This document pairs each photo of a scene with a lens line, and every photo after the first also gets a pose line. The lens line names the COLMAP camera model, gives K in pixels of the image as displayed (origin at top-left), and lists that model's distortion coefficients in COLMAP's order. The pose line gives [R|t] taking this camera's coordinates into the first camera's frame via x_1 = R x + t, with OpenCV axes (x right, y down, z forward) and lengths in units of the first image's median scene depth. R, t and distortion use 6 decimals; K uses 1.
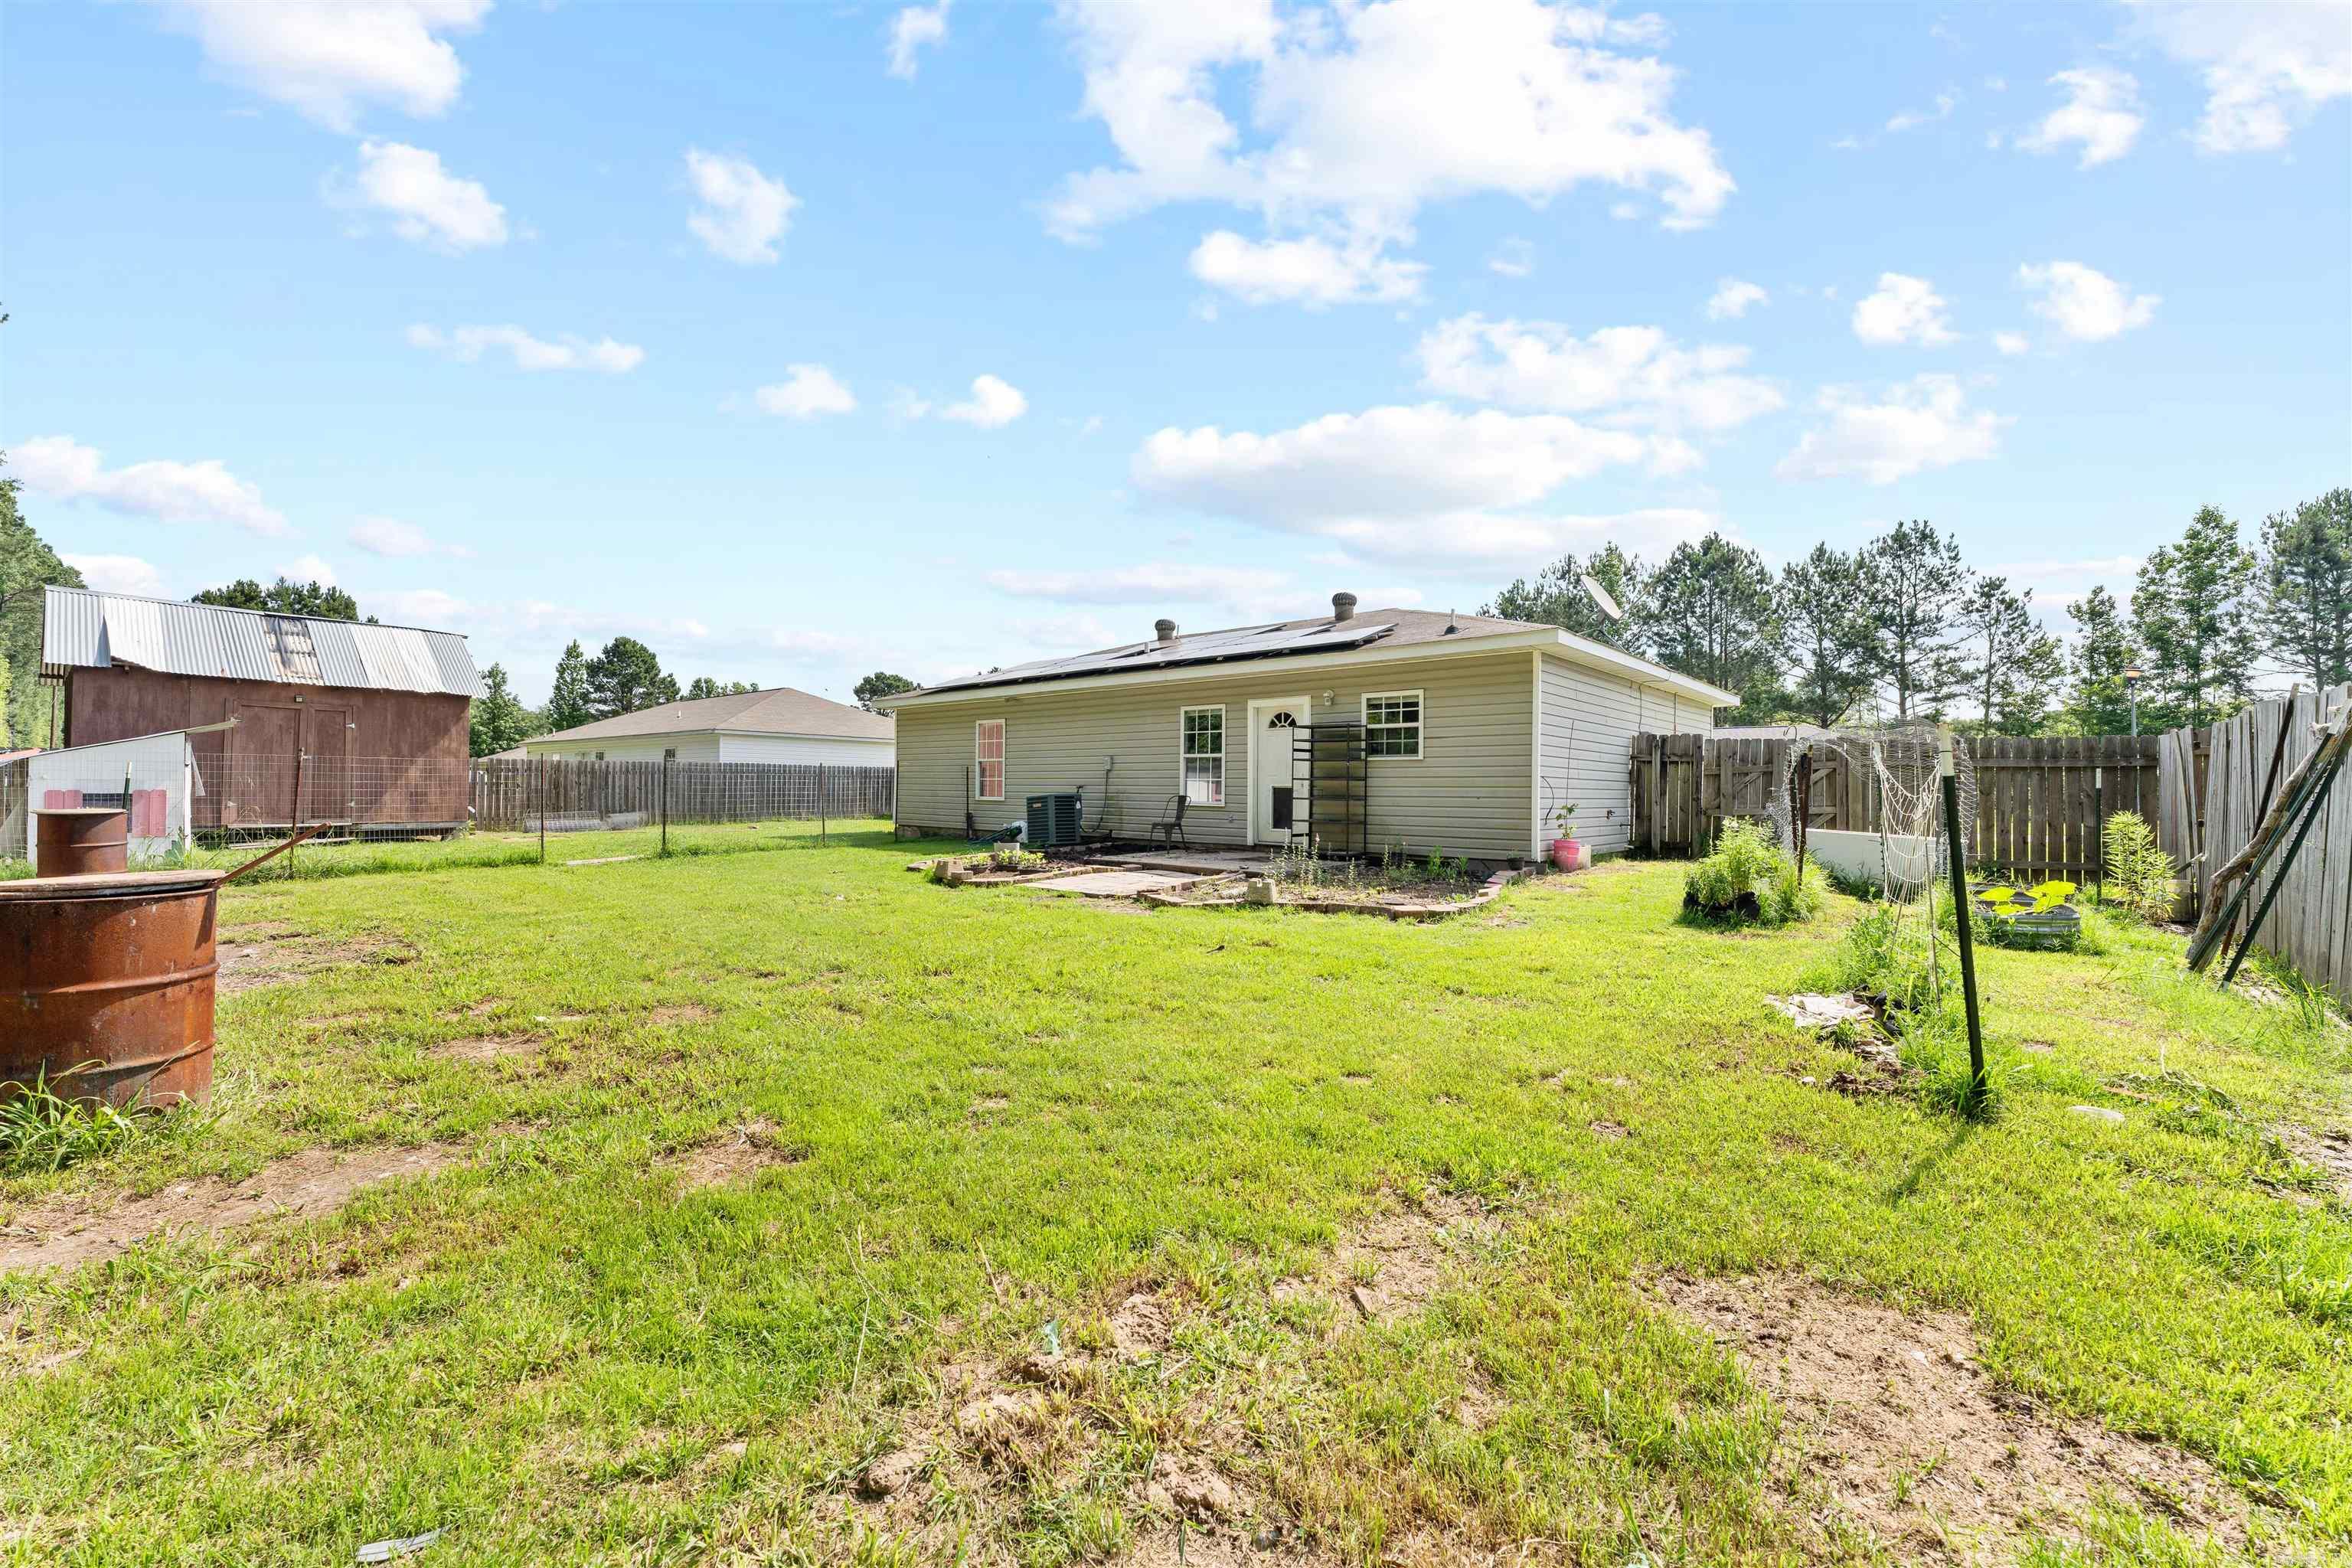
lens RADIAL K [[951.4, 0, 1173.2], [0, 951.4, 815.9], [0, 0, 1]] dist [0.000109, 0.000074]
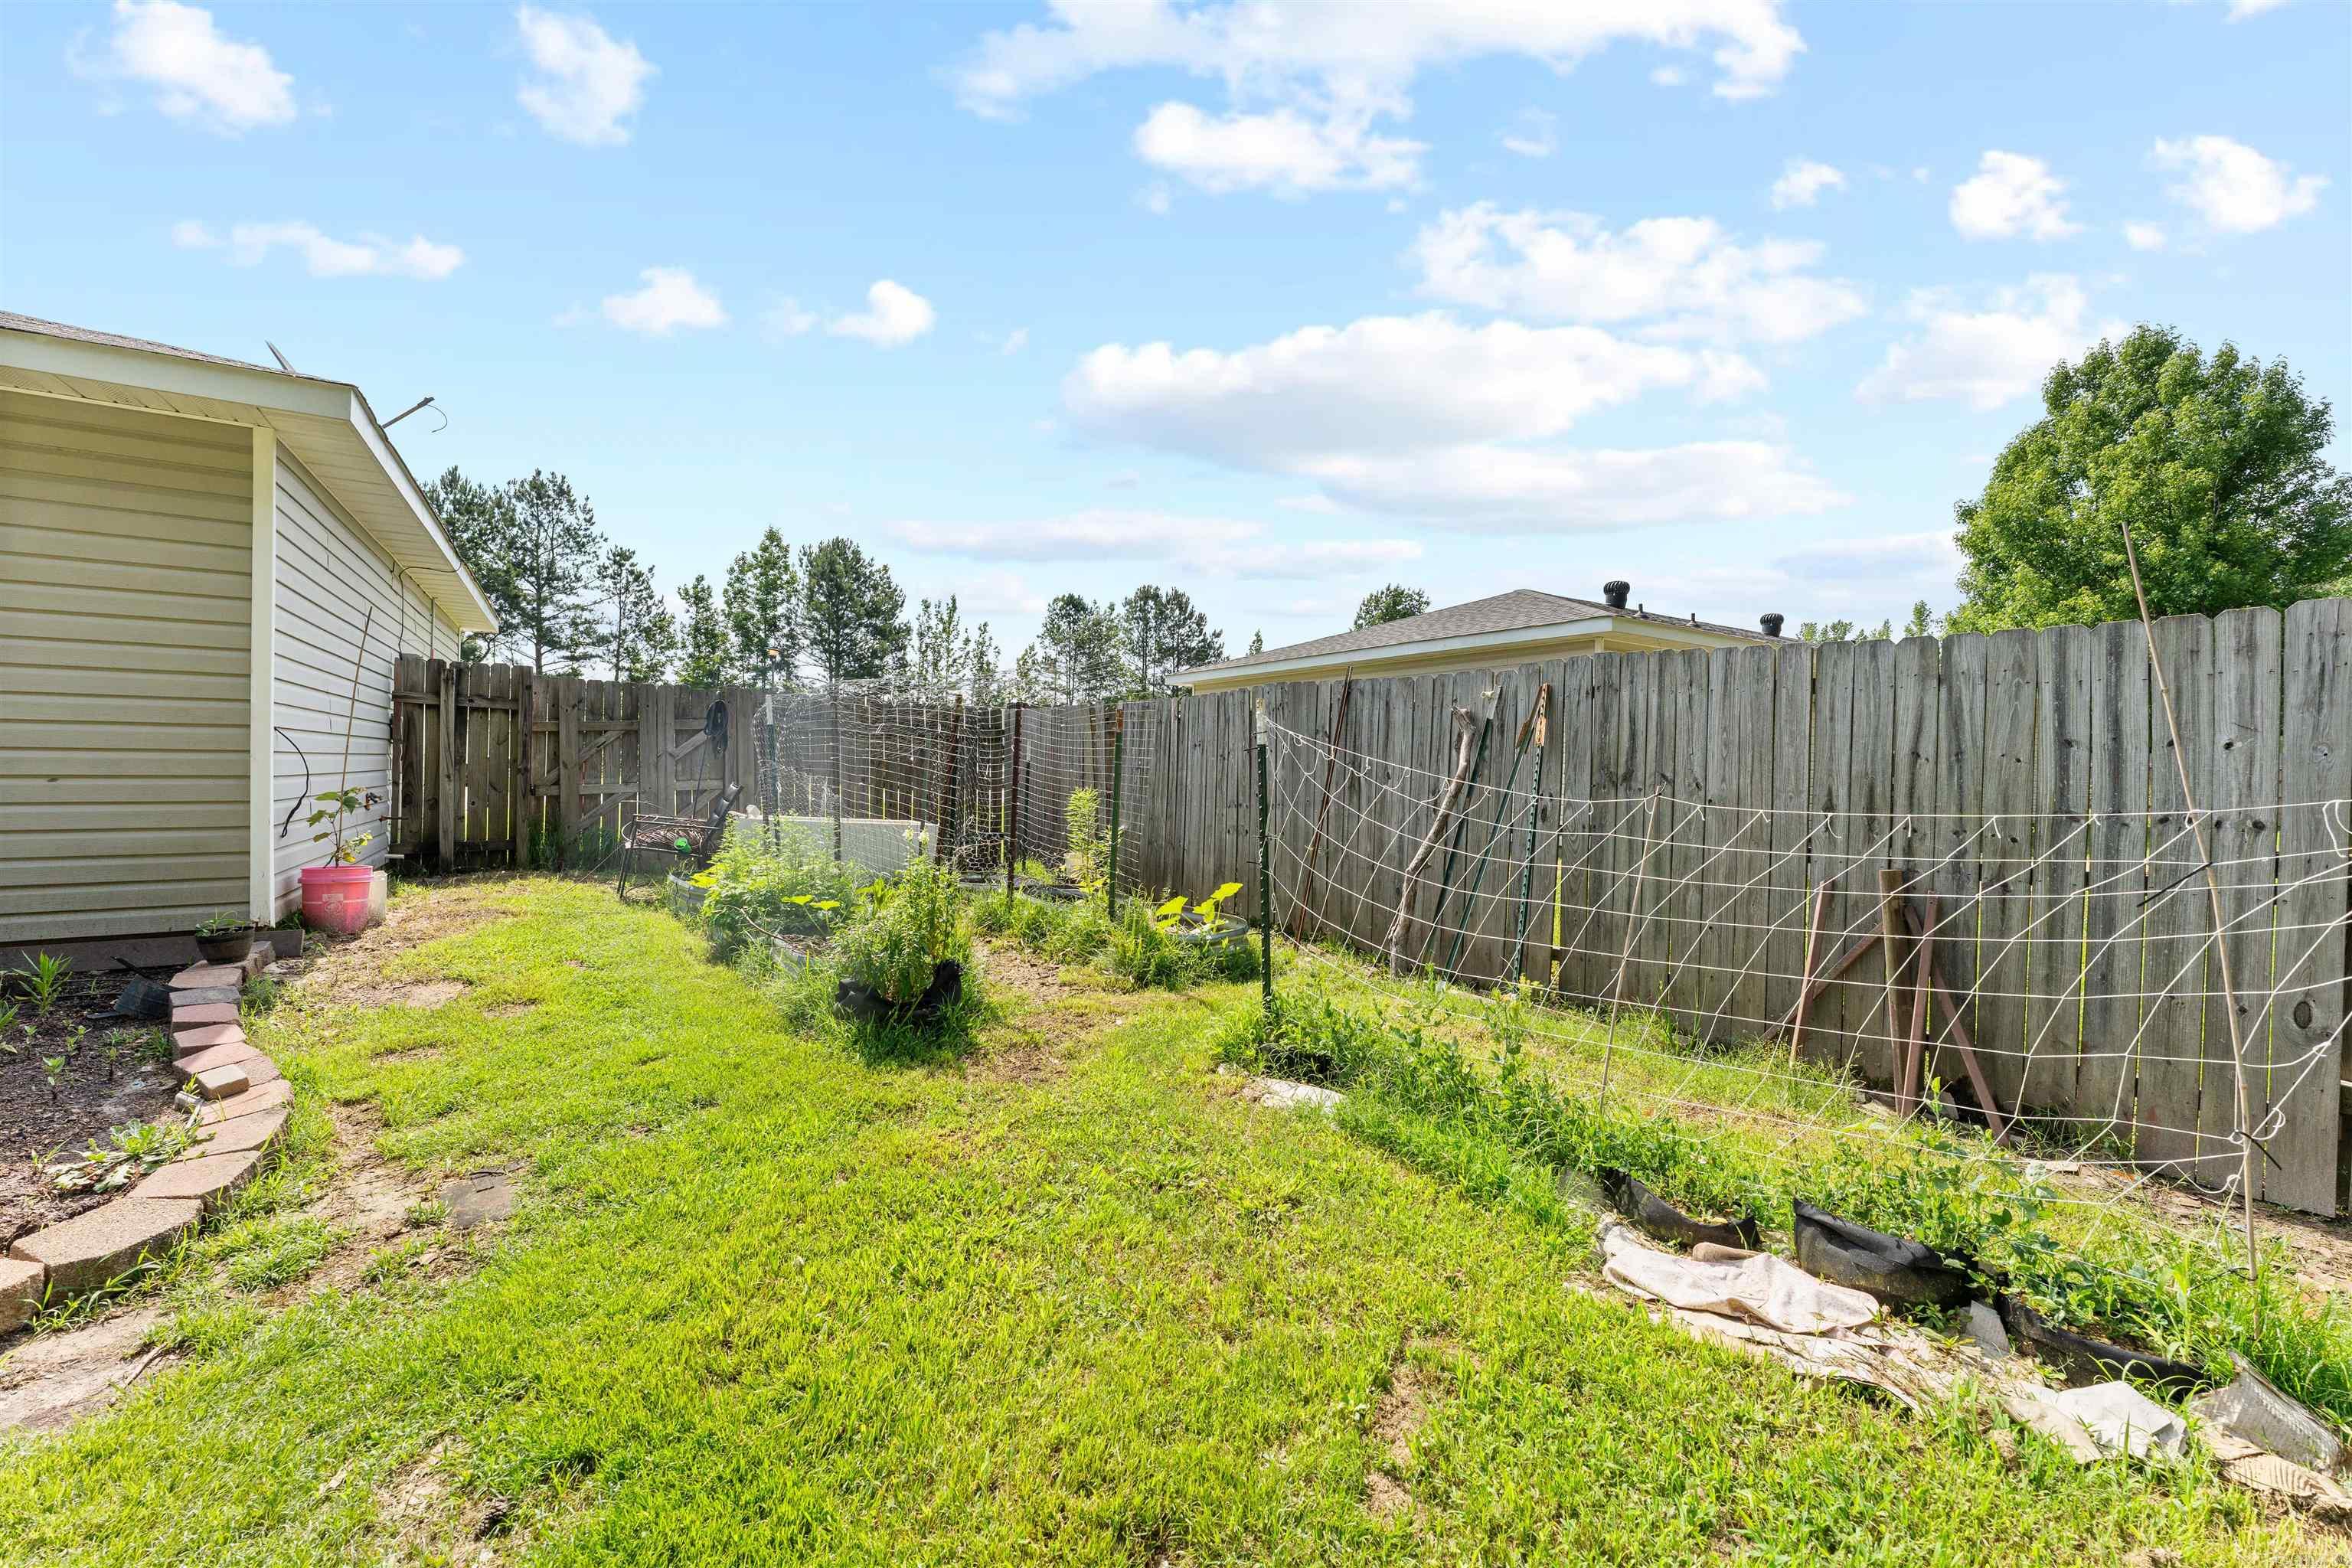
lens RADIAL K [[938.4, 0, 1184.5], [0, 938.4, 774.4], [0, 0, 1]] dist [-0.001996, -0.000071]
pose [[0.266535, -0.013926, 0.963725, 0.022467], [0.010719, 0.999877, 0.011483, -0.005150], [-0.963766, 0.007270, 0.266651, 0.125195]]
